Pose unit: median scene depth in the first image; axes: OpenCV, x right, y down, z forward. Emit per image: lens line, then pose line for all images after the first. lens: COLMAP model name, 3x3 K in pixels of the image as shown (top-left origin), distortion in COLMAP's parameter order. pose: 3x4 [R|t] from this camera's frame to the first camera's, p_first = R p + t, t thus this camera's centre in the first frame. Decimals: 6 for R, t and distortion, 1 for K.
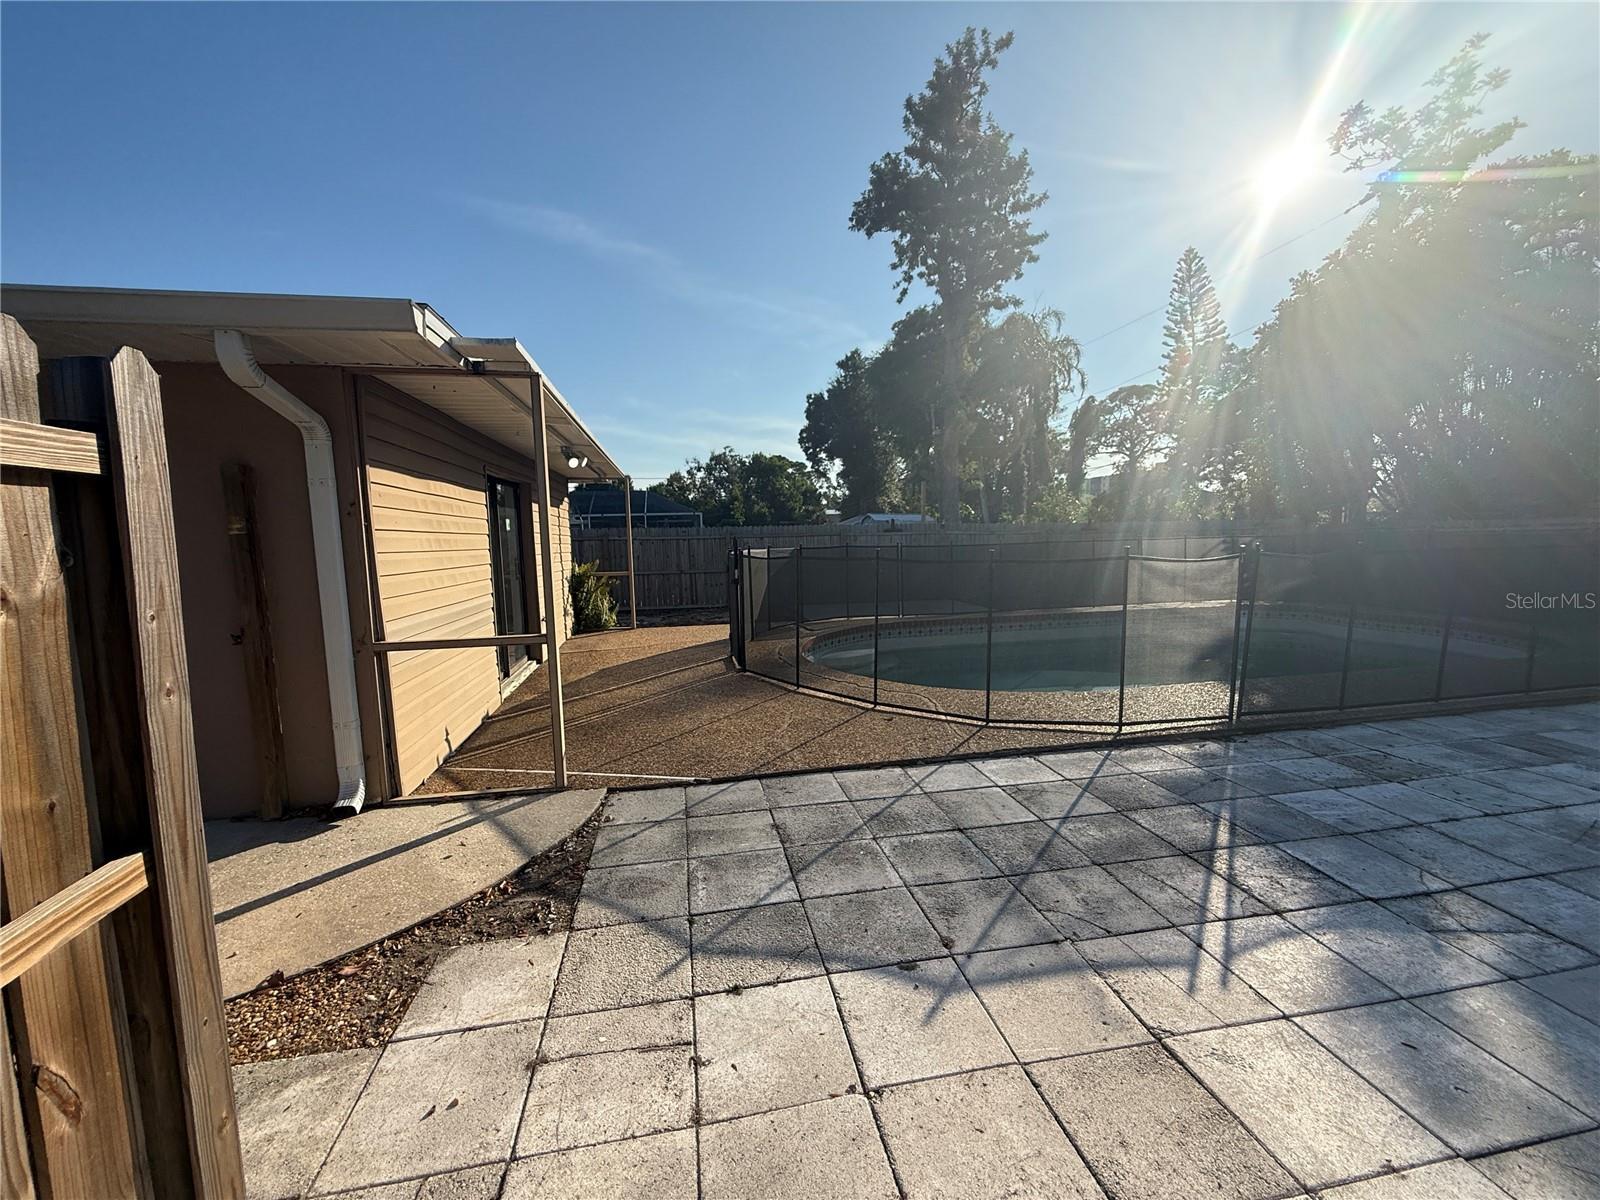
lens RADIAL K [[637.1, 0, 800.0], [0, 637.1, 600.0], [0, 0, 1]] dist [0.000256, 0.000339]
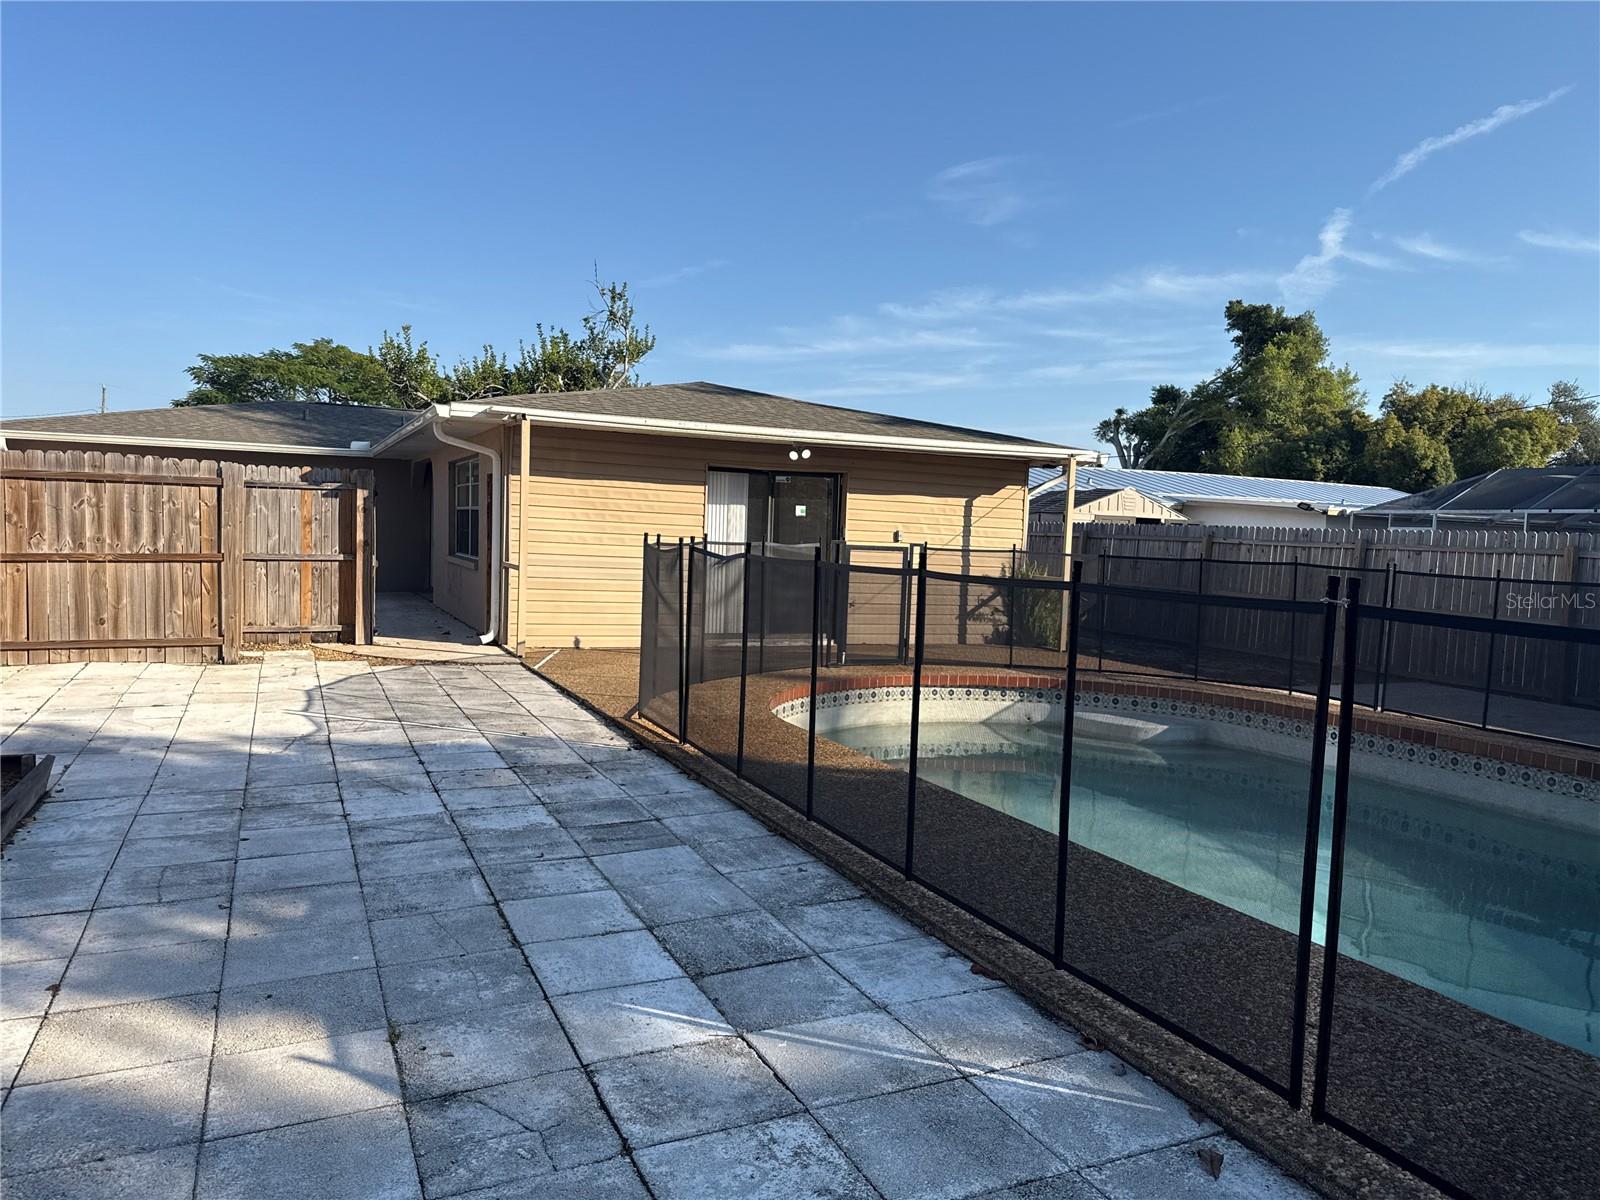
lens RADIAL K [[1120.3, 0, 792.5], [0, 1120.3, 606.0], [0, 0, 1]] dist [0.139604, -0.210226]
pose [[0.240180, 0.097288, -0.965841, 2.563090], [-0.143261, 0.987623, 0.063856, -0.128042], [0.960099, 0.123030, 0.251145, 0.906663]]
